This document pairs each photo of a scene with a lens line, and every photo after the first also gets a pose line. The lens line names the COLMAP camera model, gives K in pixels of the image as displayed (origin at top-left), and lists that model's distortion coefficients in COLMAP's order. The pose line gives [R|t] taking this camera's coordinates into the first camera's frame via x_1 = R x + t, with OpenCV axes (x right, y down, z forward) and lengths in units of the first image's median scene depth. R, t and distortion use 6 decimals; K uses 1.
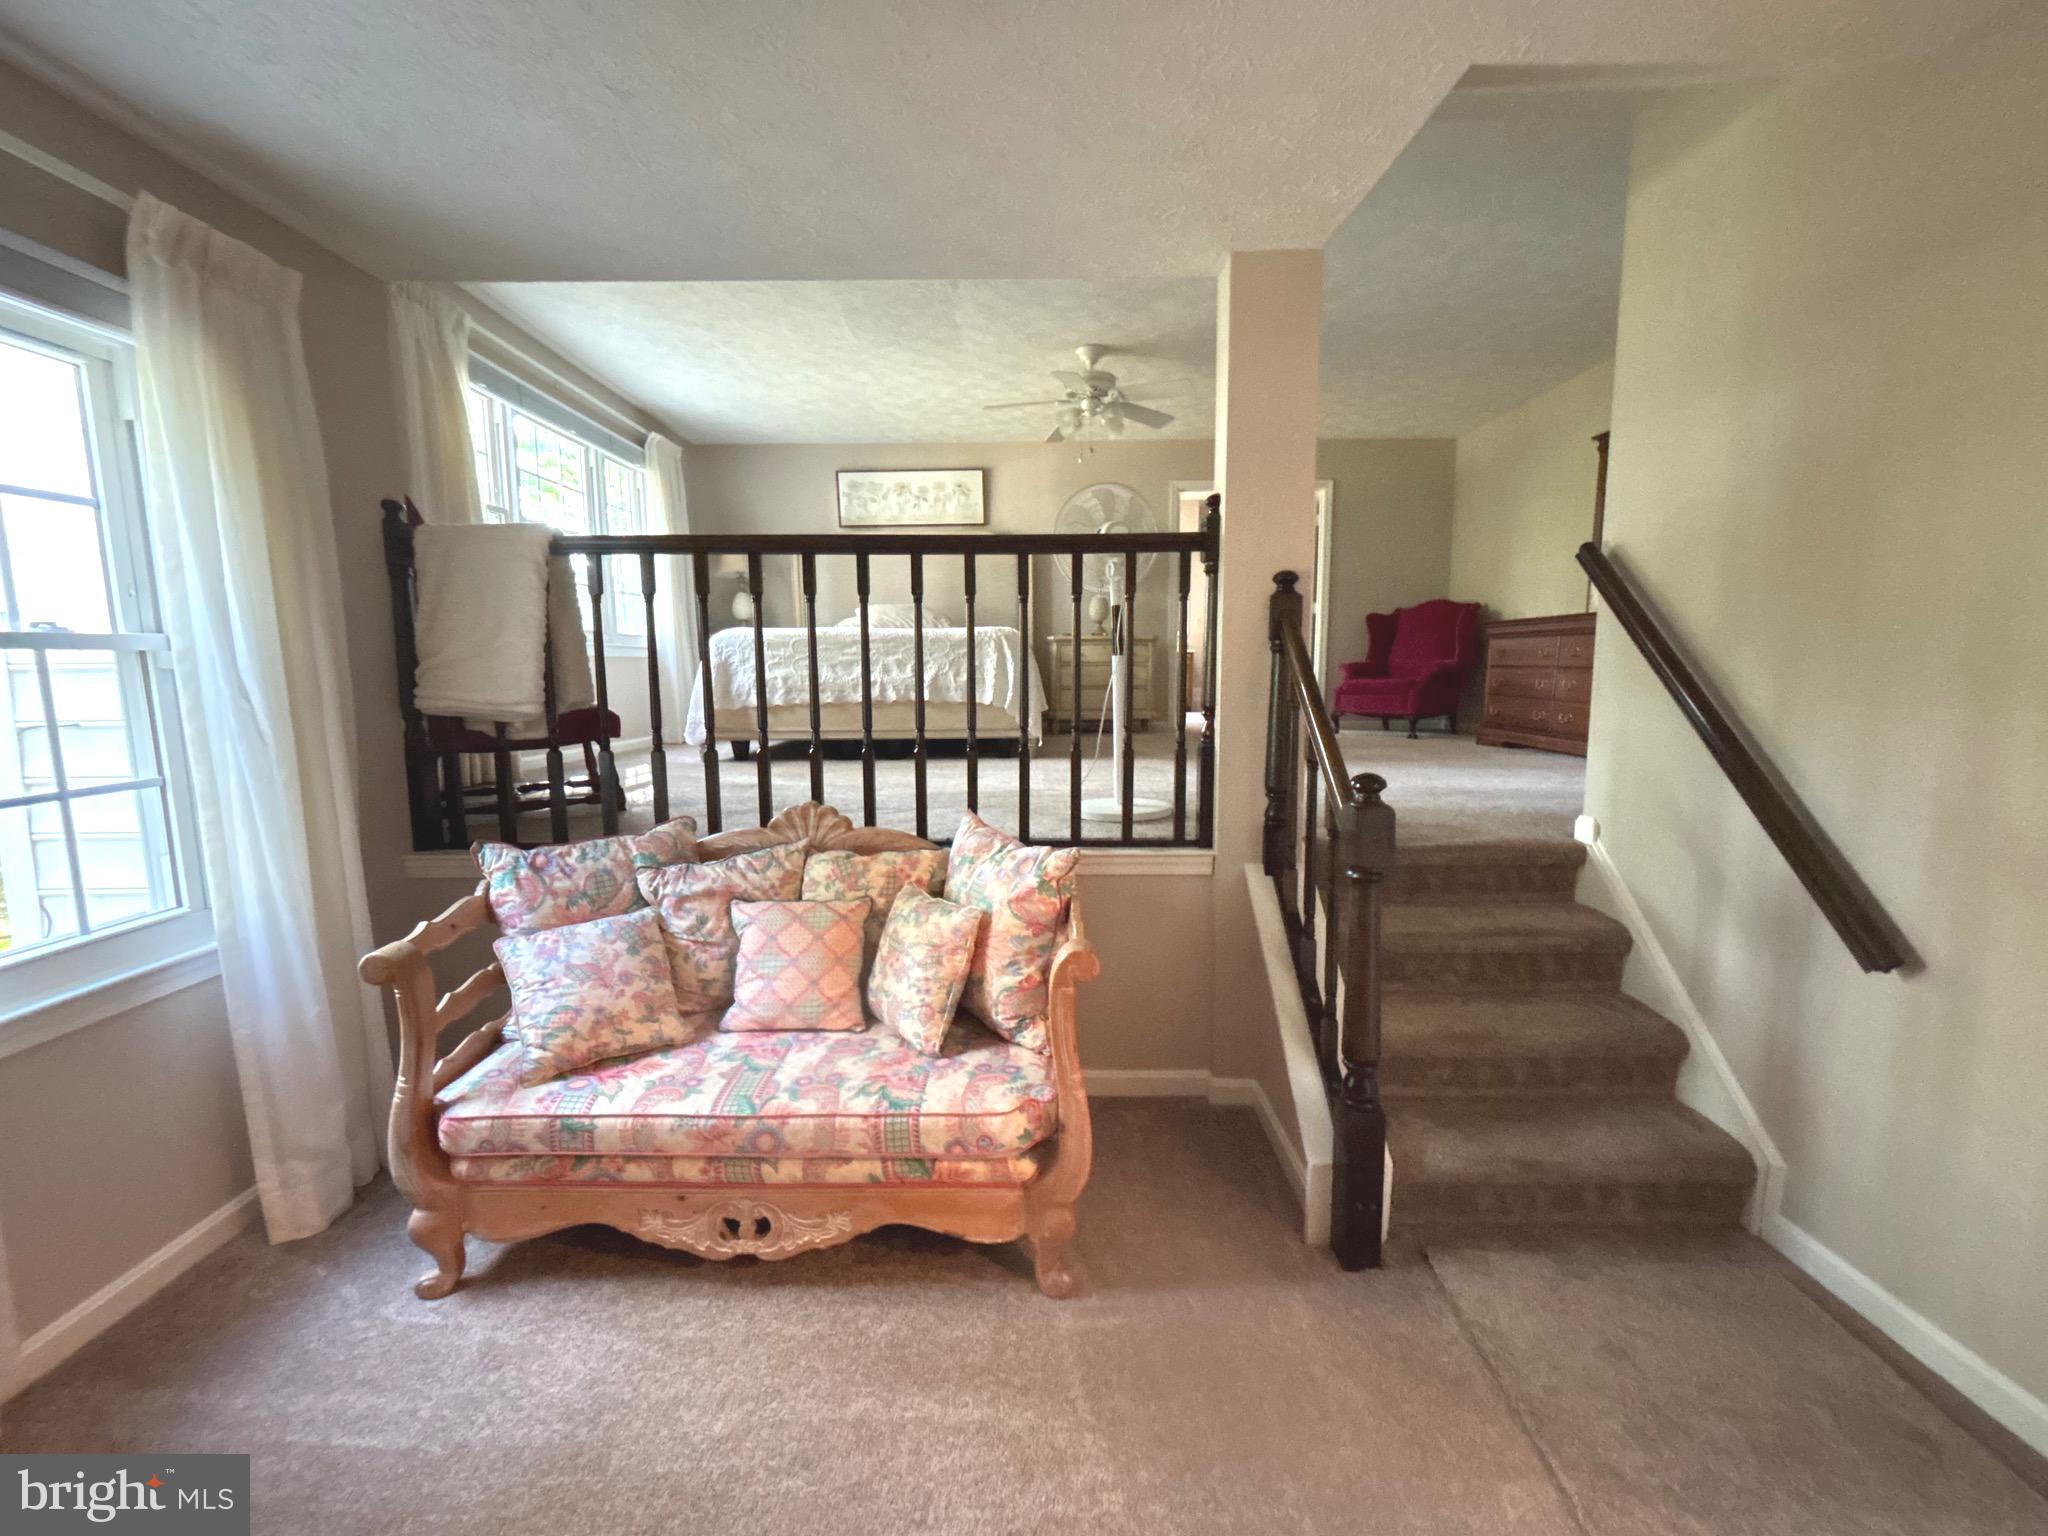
lens RADIAL K [[820.3, 0, 1022.6], [0, 820.3, 773.4], [0, 0, 1]] dist [0.003141, 0.000384]
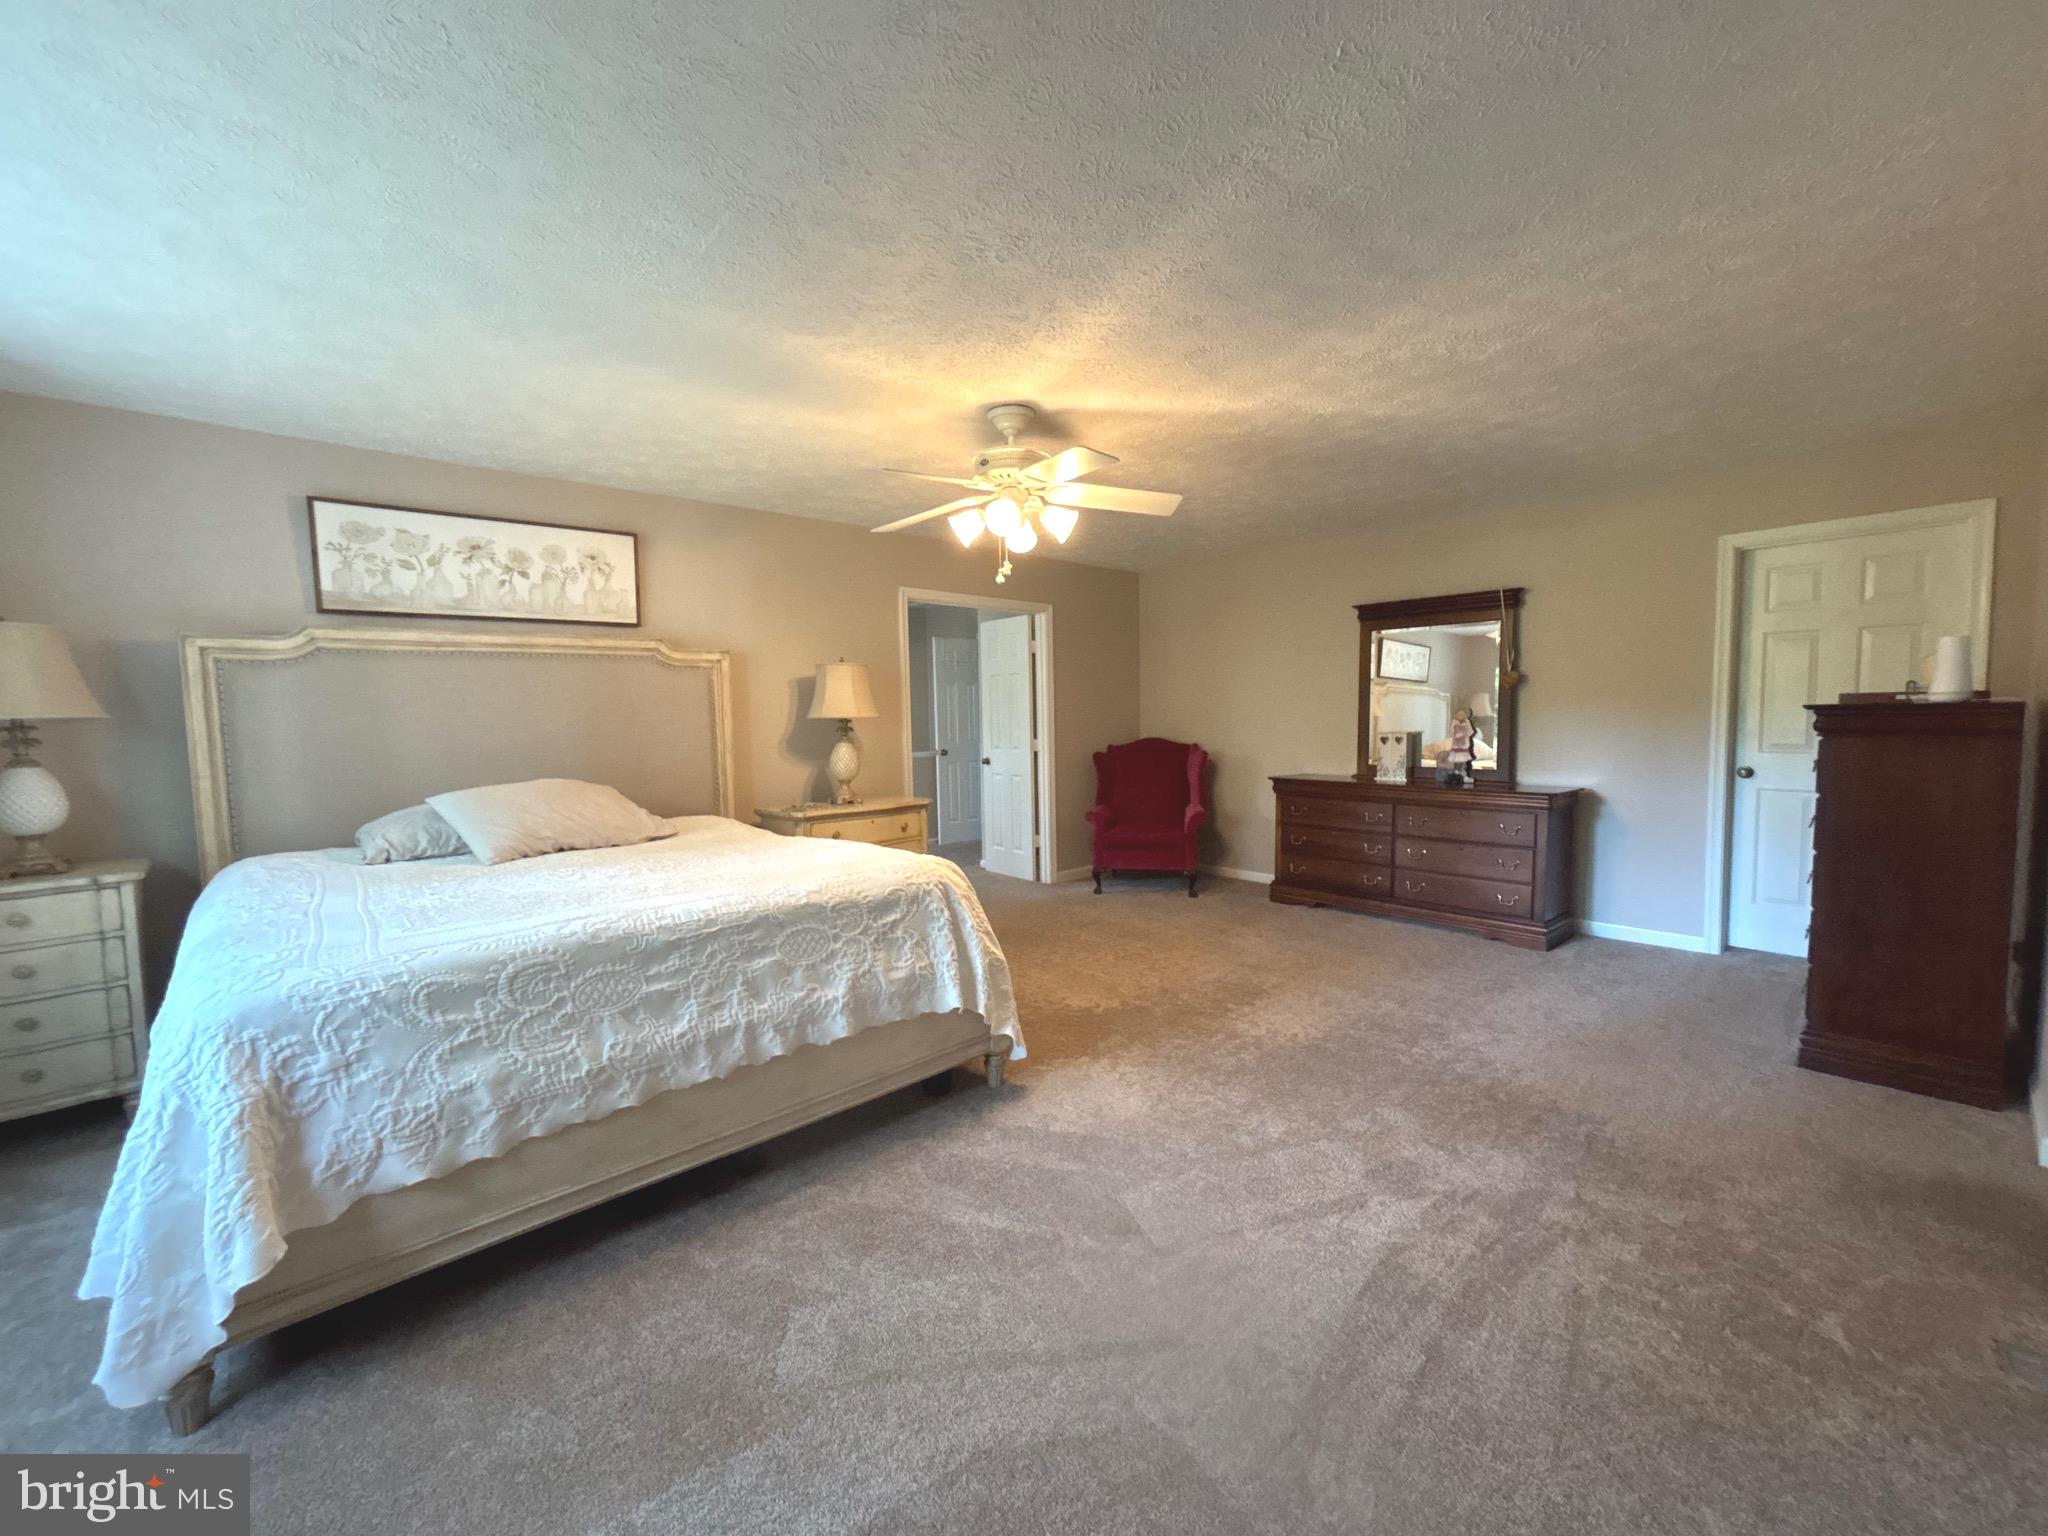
lens RADIAL K [[820.3, 0, 1020.0], [0, 820.3, 764.0], [0, 0, 1]] dist [0.003141, 0.000384]
pose [[0.734366, -0.046224, 0.677178, -0.252808], [0.100237, 0.994125, -0.040844, -0.153274], [-0.671311, 0.097873, 0.734685, 0.389626]]
